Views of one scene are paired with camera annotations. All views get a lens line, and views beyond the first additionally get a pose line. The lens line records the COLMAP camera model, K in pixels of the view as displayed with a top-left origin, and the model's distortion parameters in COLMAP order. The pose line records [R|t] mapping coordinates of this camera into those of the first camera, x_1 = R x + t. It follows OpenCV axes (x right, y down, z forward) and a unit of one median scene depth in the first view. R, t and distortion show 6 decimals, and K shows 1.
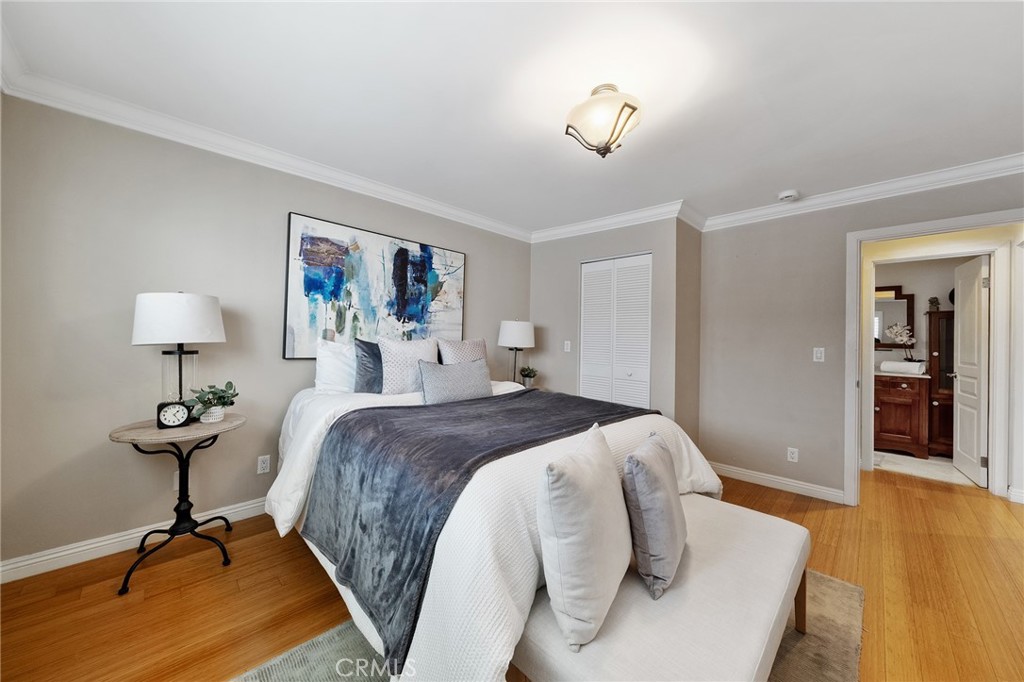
lens RADIAL K [[382.0, 0, 512.0], [0, 382.0, 341.0], [0, 0, 1]] dist [-0.000181, 0.000001]
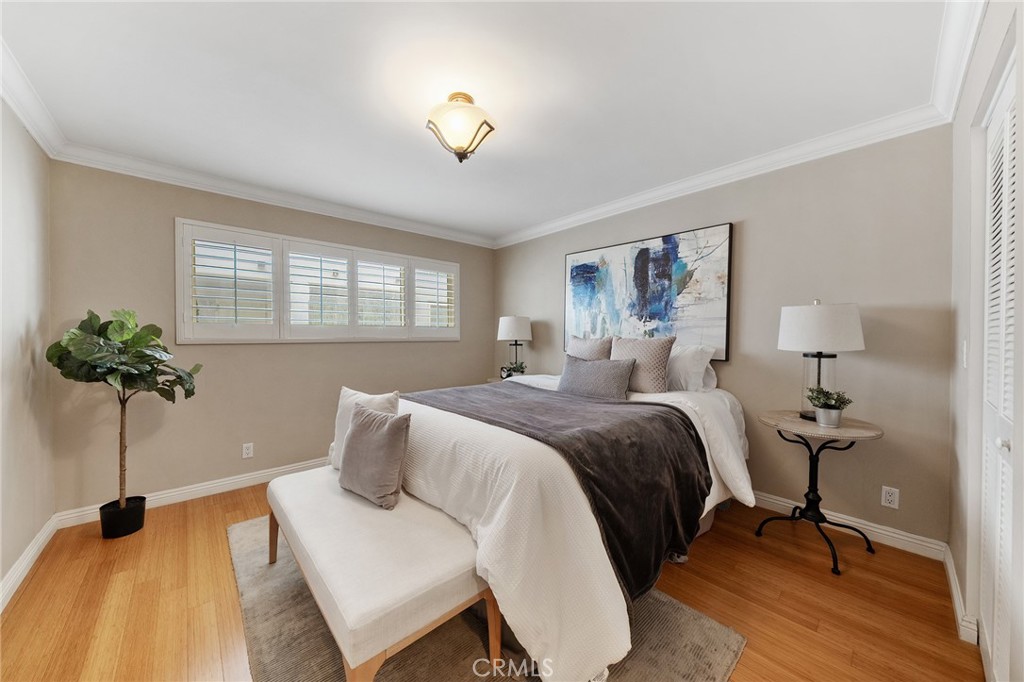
lens RADIAL K [[350.9, 0, 509.1], [0, 350.9, 358.0], [0, 0, 1]] dist [0.000001, -0.000085]
pose [[-0.061038, 0.043353, -0.997193, 0.656552], [-0.013325, 0.998932, 0.044245, 0.011140], [0.998046, 0.015988, -0.060395, 0.678700]]
